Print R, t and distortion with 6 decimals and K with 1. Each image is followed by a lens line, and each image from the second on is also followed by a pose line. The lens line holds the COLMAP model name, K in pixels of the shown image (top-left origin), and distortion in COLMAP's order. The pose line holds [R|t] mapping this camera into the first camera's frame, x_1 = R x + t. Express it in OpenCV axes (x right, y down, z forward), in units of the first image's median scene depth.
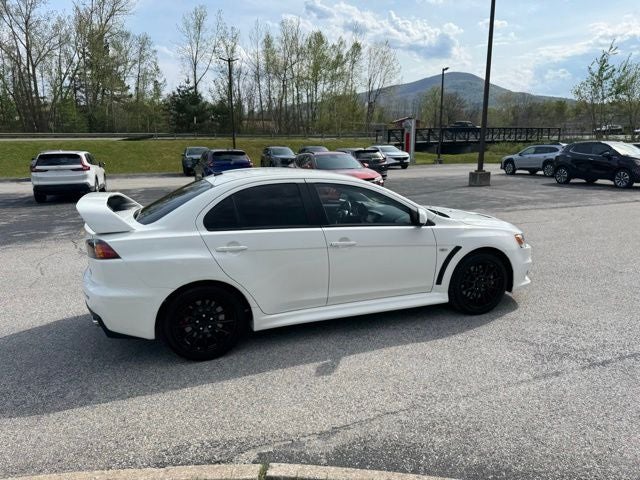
lens RADIAL K [[450.8, 0, 323.6], [0, 450.8, 241.8], [0, 0, 1]] dist [0.036626, -0.048091]
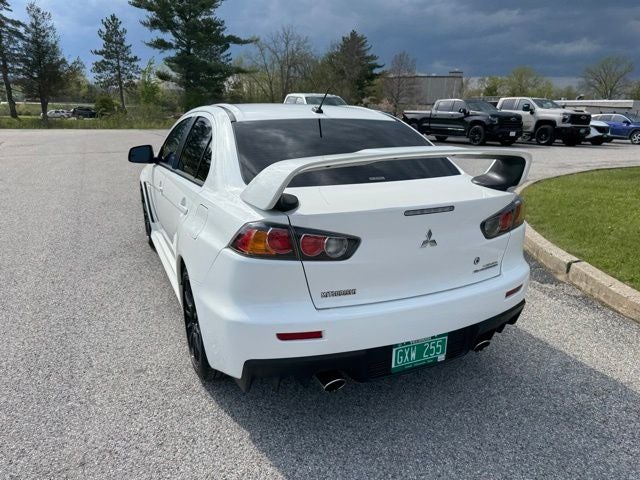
lens RADIAL K [[452.4, 0, 322.9], [0, 452.4, 240.4], [0, 0, 1]] dist [0.033362, -0.043676]
pose [[-0.099036, -0.268327, 0.958223, -0.880082], [0.204639, 0.936883, 0.283502, -0.151935], [-0.973815, 0.224167, -0.037875, 1.021243]]
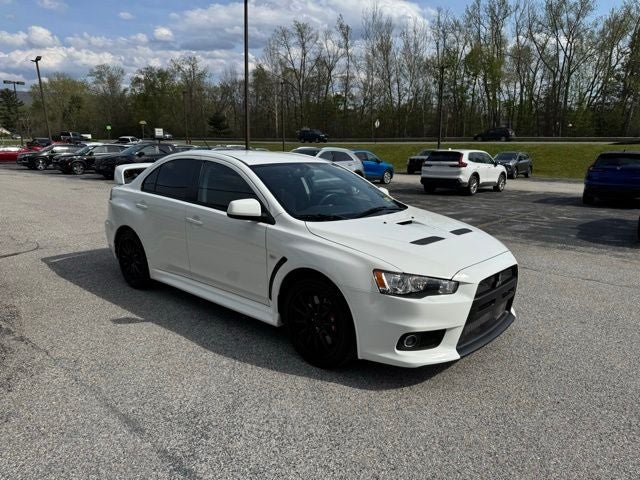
lens RADIAL K [[450.8, 0, 321.9], [0, 450.8, 239.8], [0, 0, 1]] dist [0.036626, -0.048091]
pose [[0.478586, 0.190417, -0.857145, 0.927716], [-0.204906, 0.973468, 0.101849, -0.102519], [0.853797, 0.126890, 0.504906, 0.650466]]
